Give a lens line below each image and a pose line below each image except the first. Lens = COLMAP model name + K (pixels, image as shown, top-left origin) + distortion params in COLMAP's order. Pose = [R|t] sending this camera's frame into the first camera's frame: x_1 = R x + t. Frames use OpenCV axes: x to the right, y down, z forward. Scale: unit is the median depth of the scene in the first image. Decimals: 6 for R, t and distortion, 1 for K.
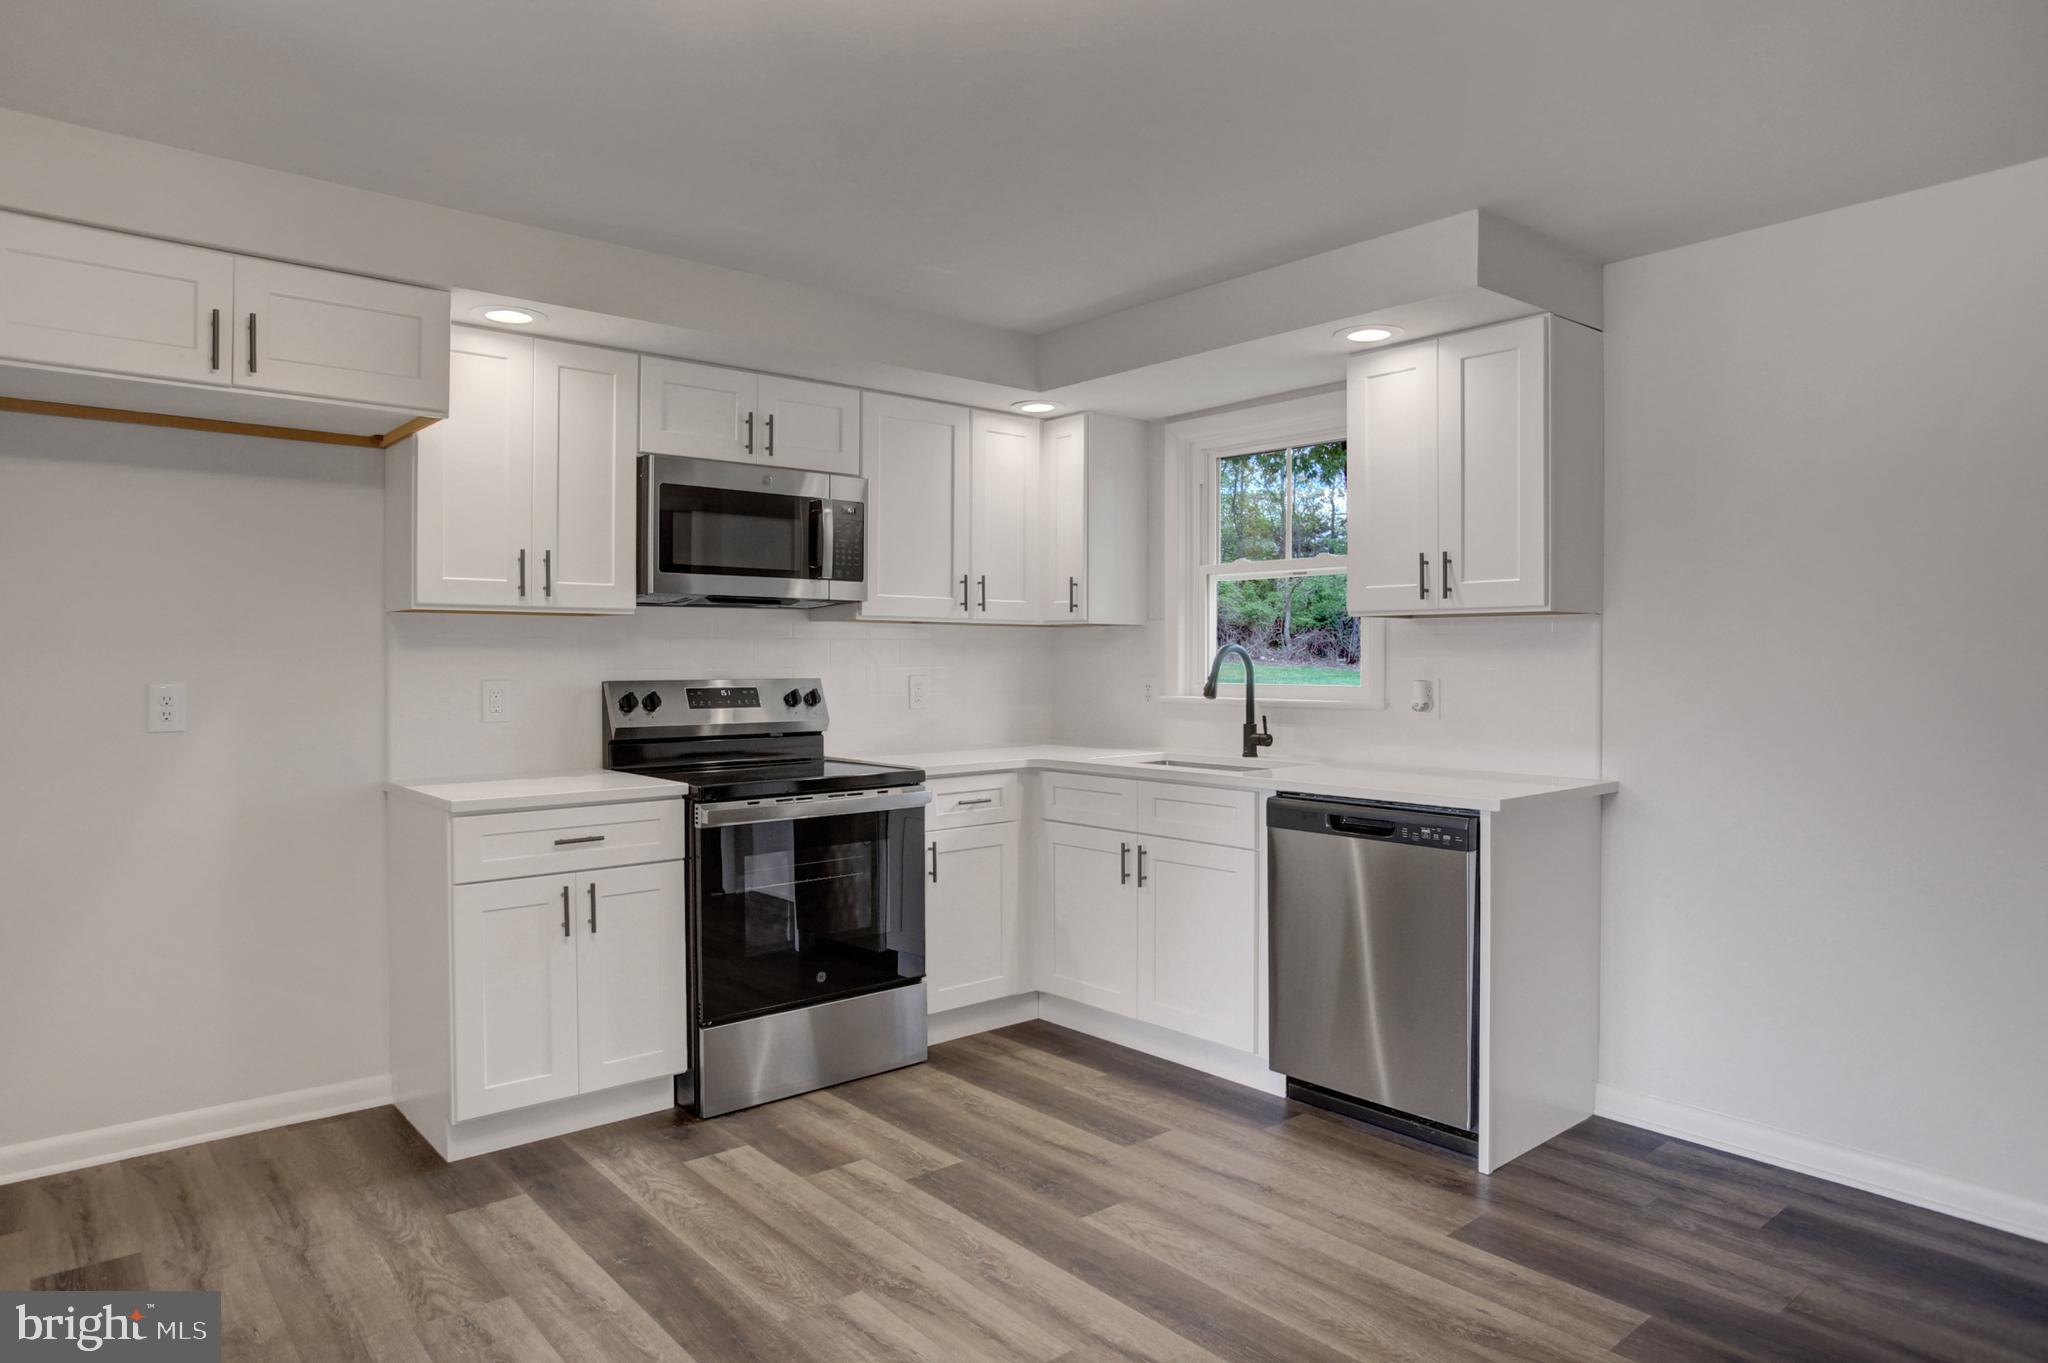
lens RADIAL K [[1270.1, 0, 1045.9], [0, 1270.1, 674.3], [0, 0, 1]] dist [-0.032996, 0.015062]
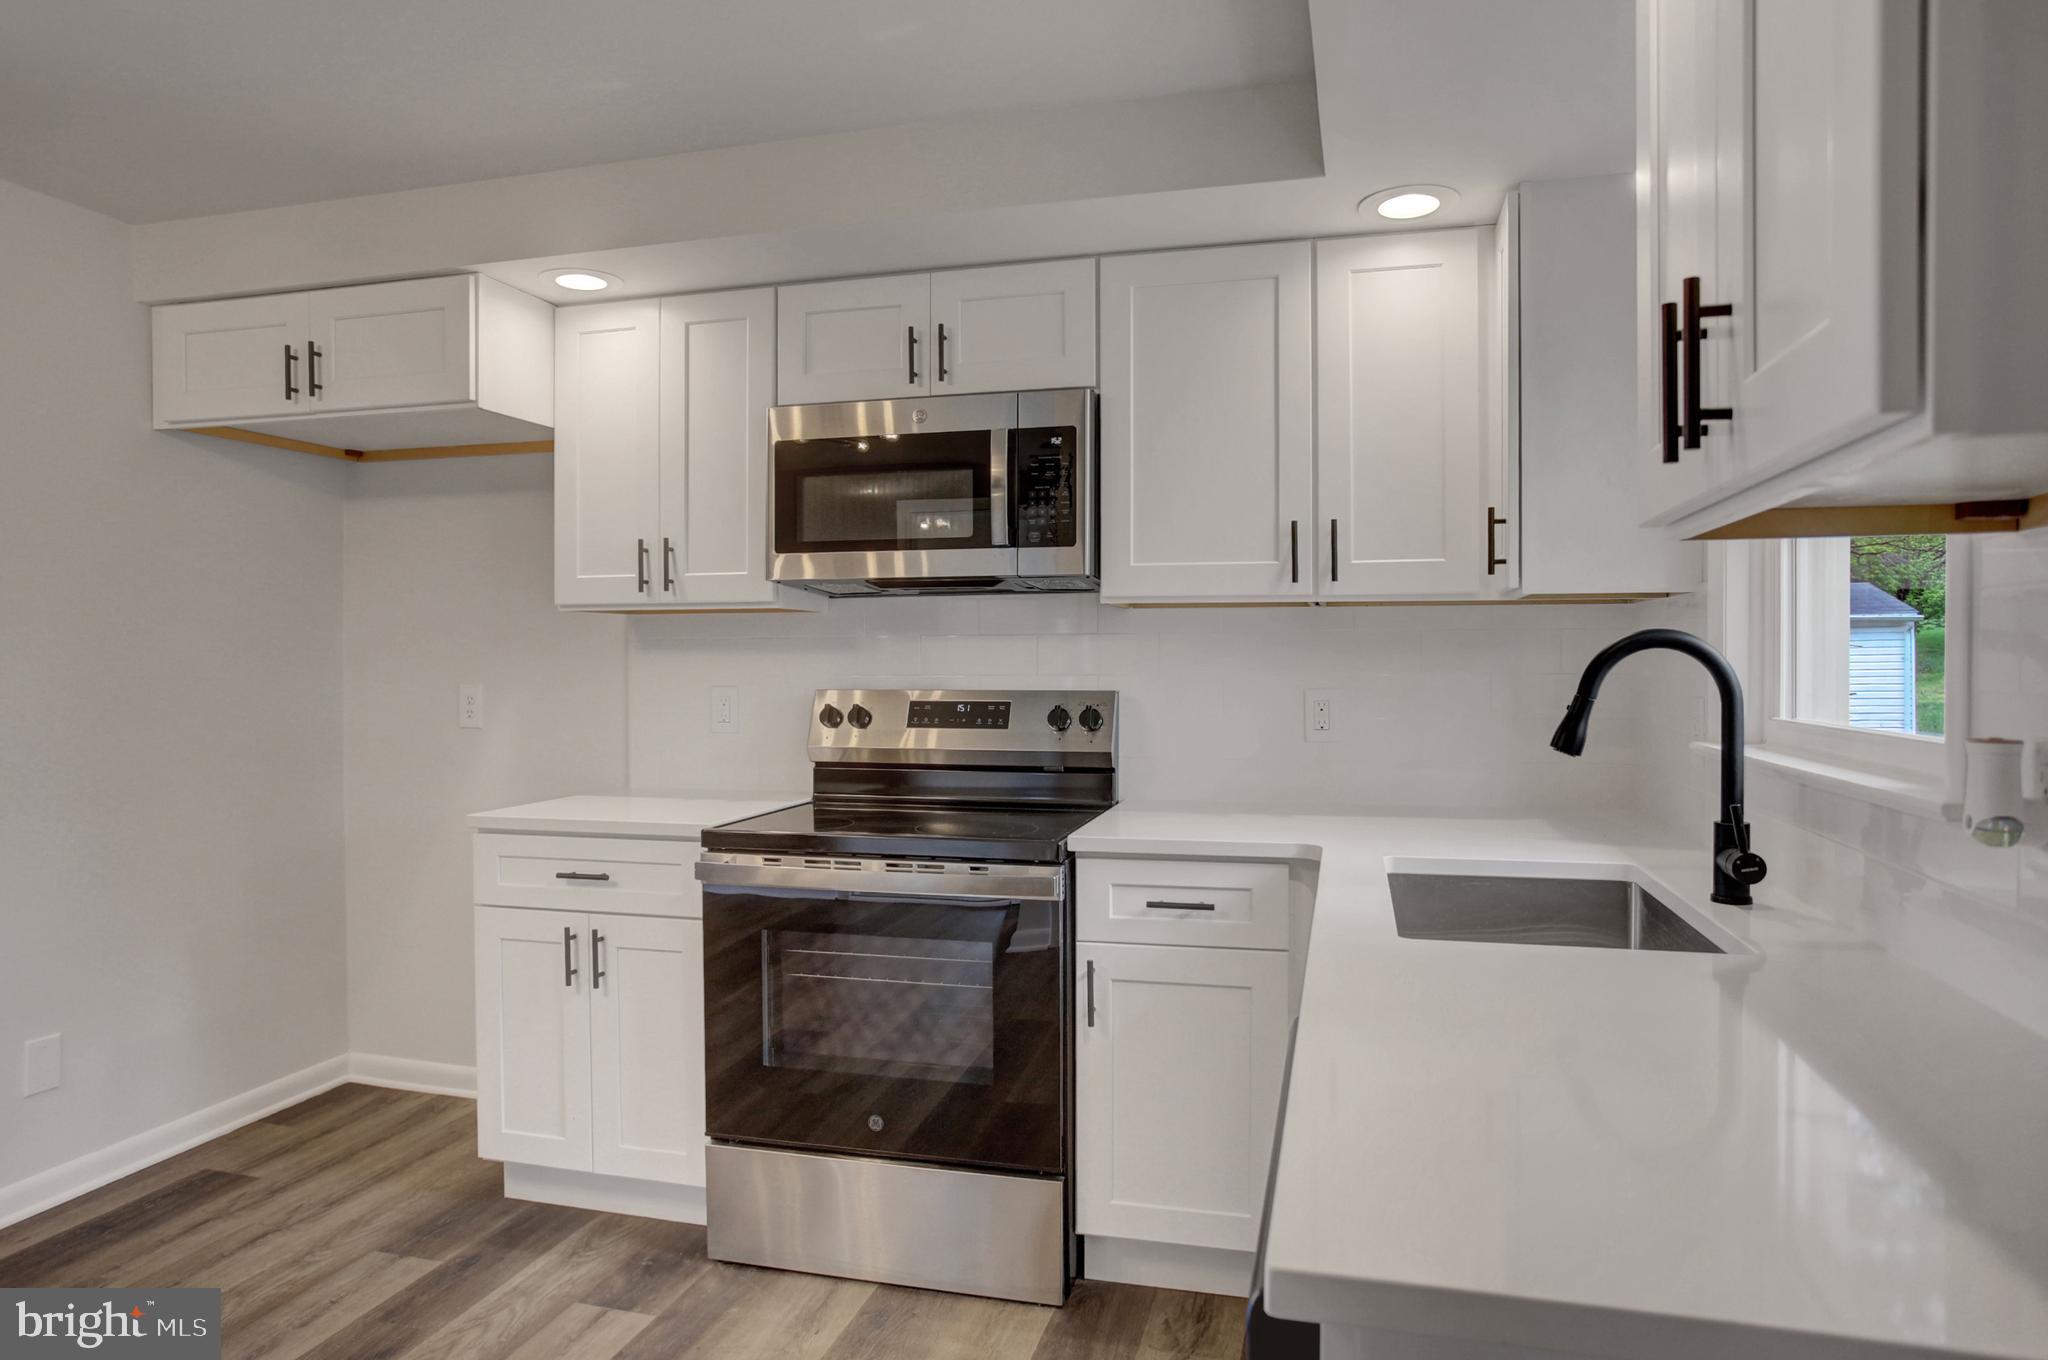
lens RADIAL K [[1270.1, 0, 1021.3], [0, 1270.1, 675.9], [0, 0, 1]] dist [-0.032996, 0.015062]
pose [[0.538055, 0.010167, -0.842848, 0.459155], [-0.008662, 0.999941, 0.006532, -0.011051], [0.842865, 0.003786, 0.538111, 0.712685]]
